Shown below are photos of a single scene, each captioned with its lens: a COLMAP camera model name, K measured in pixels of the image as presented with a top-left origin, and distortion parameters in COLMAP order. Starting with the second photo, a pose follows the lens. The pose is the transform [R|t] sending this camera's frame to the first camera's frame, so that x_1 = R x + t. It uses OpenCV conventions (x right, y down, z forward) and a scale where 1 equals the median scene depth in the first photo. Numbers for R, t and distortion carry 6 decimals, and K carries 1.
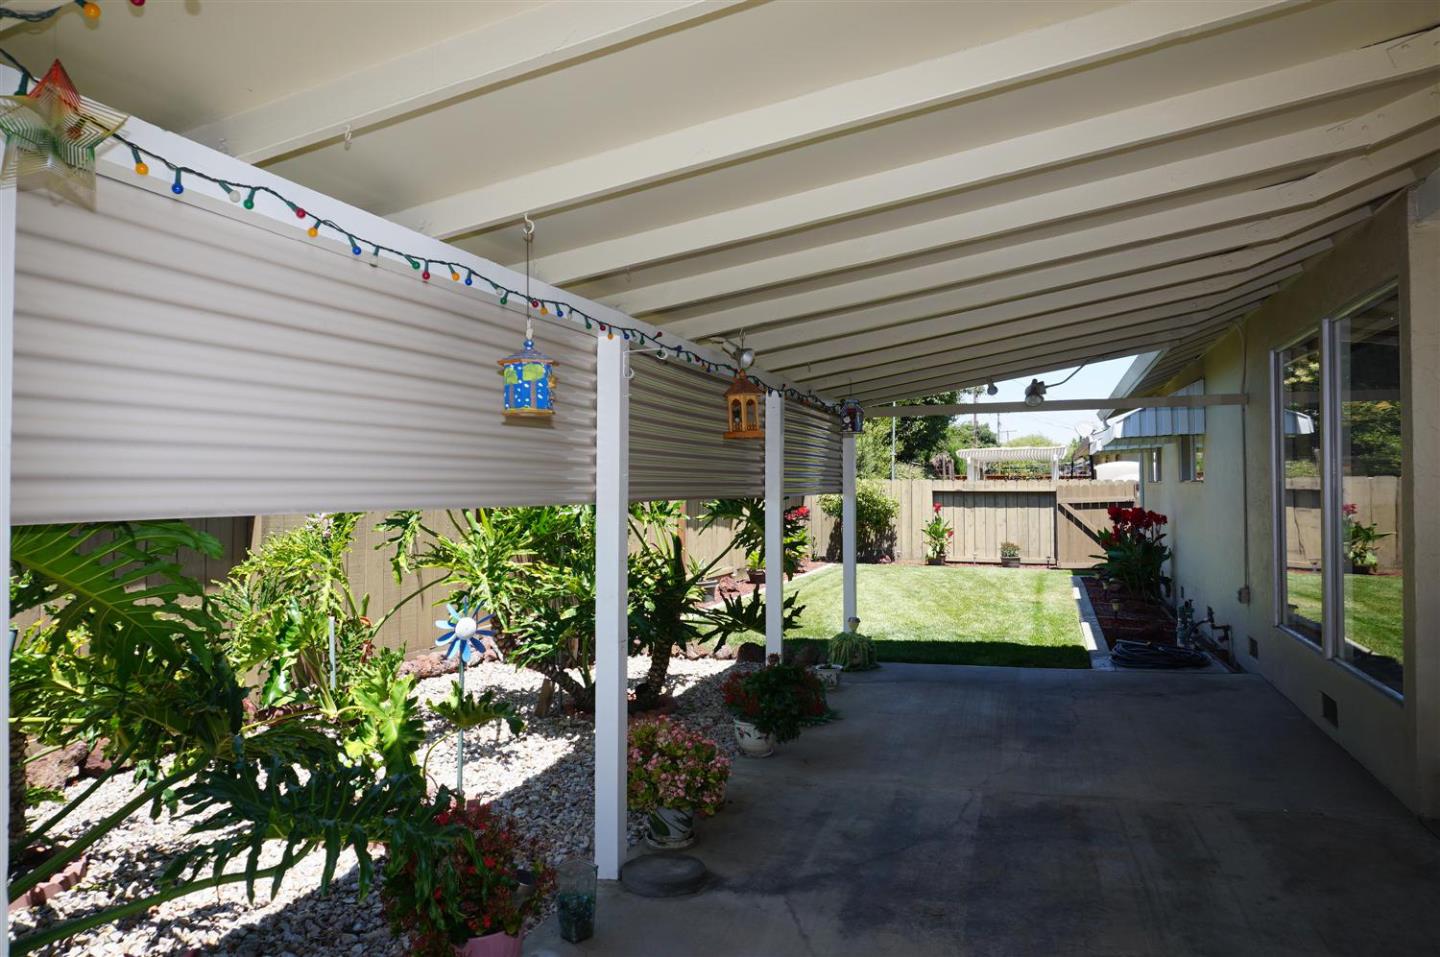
lens RADIAL K [[982.2, 0, 720.0], [0, 982.2, 478.5], [0, 0, 1]] dist [-0.010570, -0.000598]
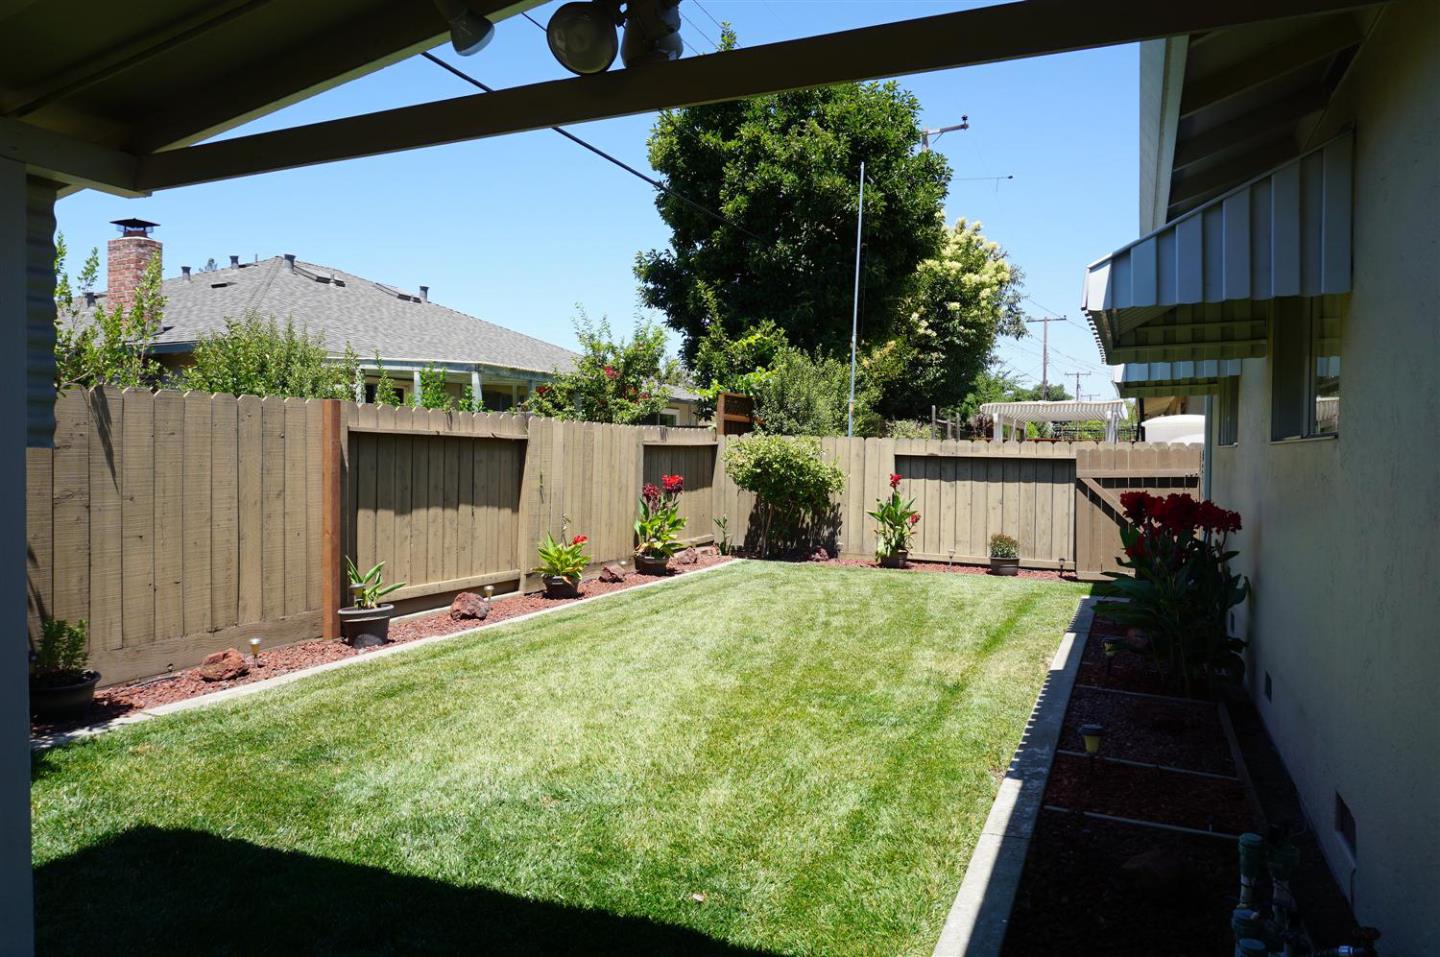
lens RADIAL K [[982.2, 0, 720.0], [0, 982.2, 478.5], [0, 0, 1]] dist [-0.010570, -0.000598]
pose [[0.996575, 0.020346, -0.080157, 0.155782], [-0.017252, 0.999086, 0.039103, 0.004650], [0.080879, -0.037586, 0.996015, 0.327447]]
